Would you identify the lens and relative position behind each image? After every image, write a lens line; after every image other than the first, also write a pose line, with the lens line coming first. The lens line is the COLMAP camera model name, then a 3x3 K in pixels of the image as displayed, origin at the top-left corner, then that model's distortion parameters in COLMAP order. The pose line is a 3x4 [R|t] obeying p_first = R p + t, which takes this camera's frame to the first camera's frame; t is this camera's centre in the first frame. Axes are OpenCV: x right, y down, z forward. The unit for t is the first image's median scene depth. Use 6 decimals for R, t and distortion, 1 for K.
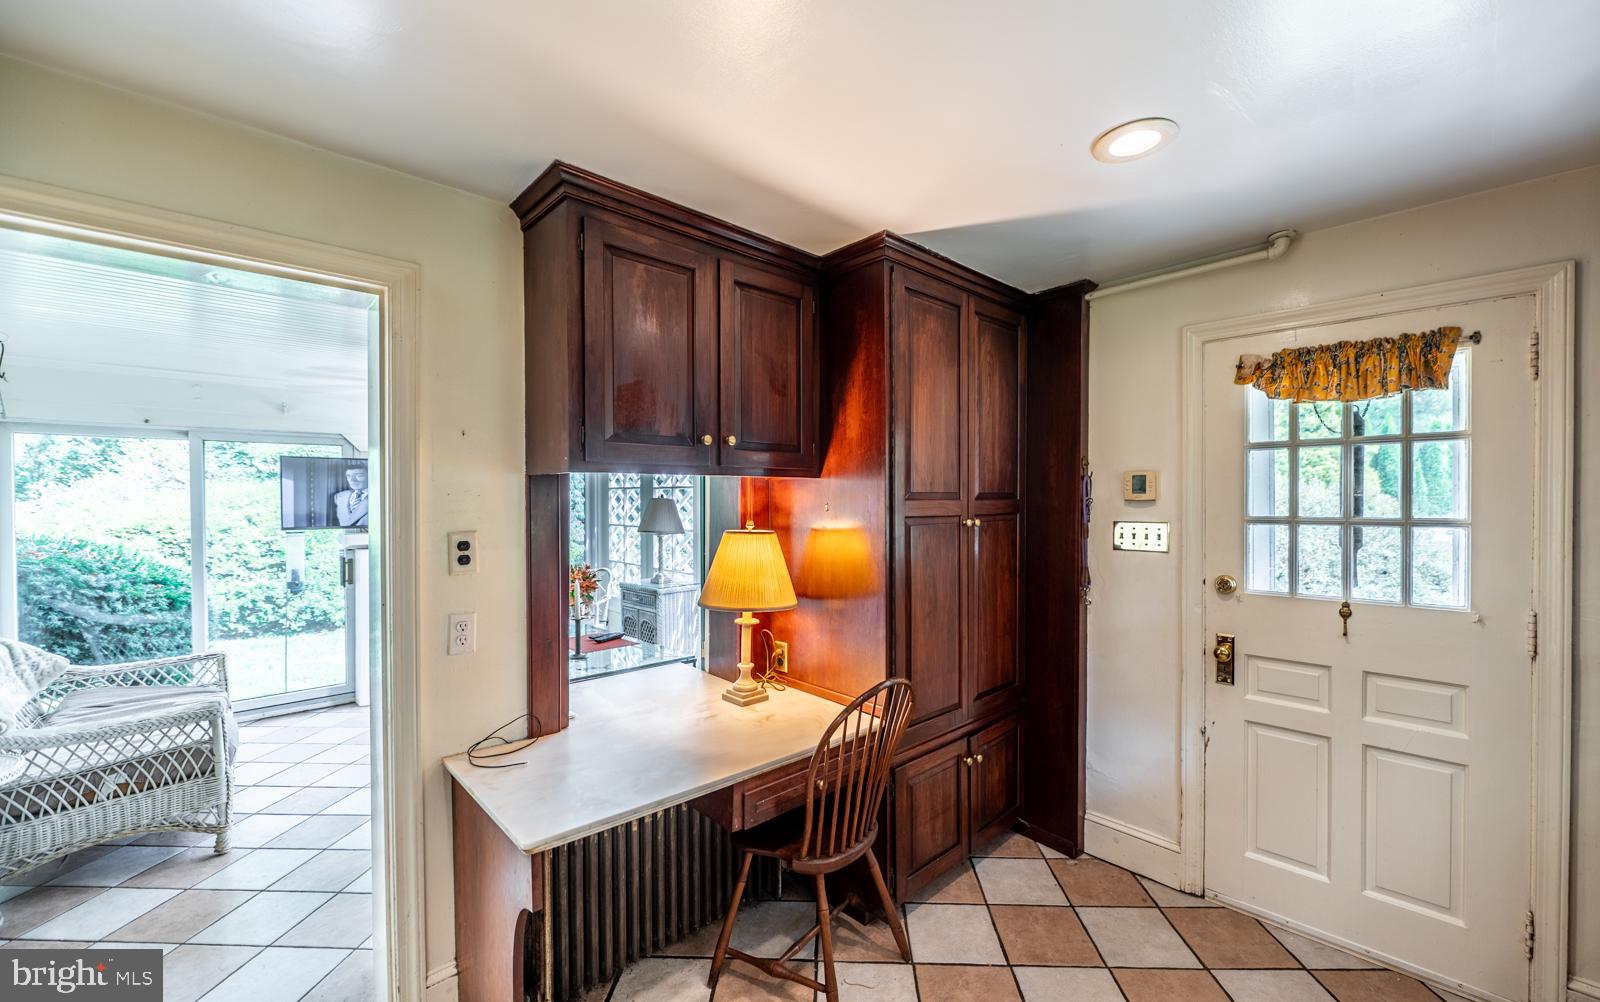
lens RADIAL K [[652.1, 0, 803.6], [0, 652.1, 512.9], [0, 0, 1]] dist [-0.001138, -0.000398]
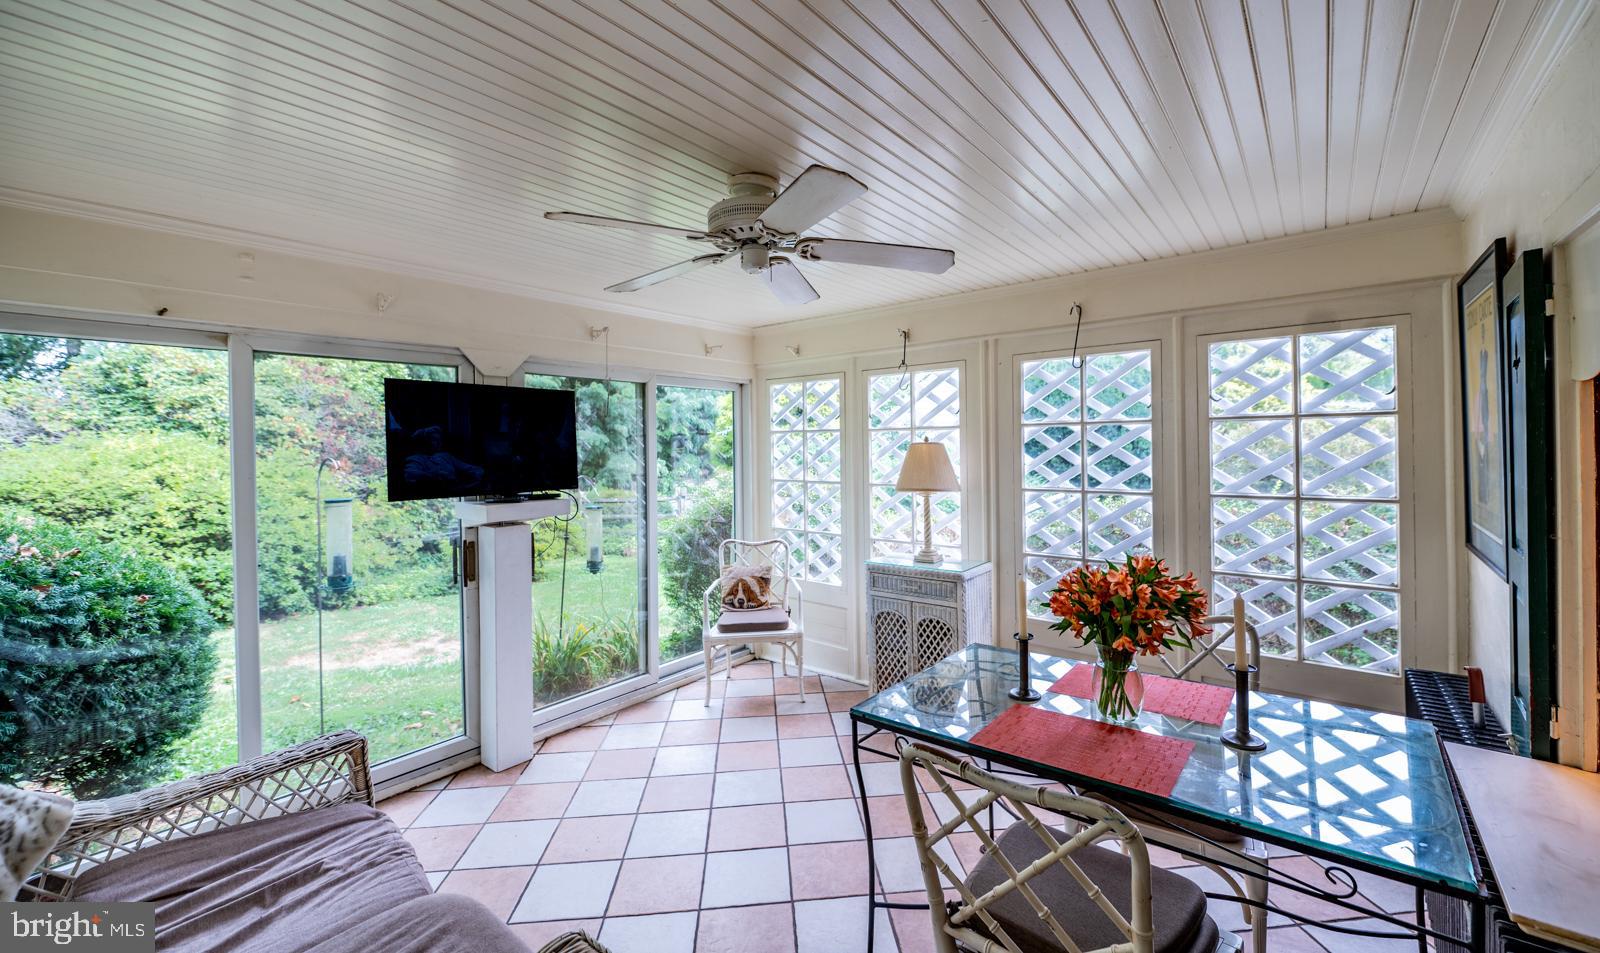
lens RADIAL K [[643.0, 0, 785.8], [0, 643.0, 456.9], [0, 0, 1]] dist [-0.002091, -0.000224]
pose [[0.992408, -0.014713, 0.122107, -0.479754], [0.015678, 0.999853, -0.006945, -0.004296], [-0.121987, 0.008807, 0.992493, 0.342949]]
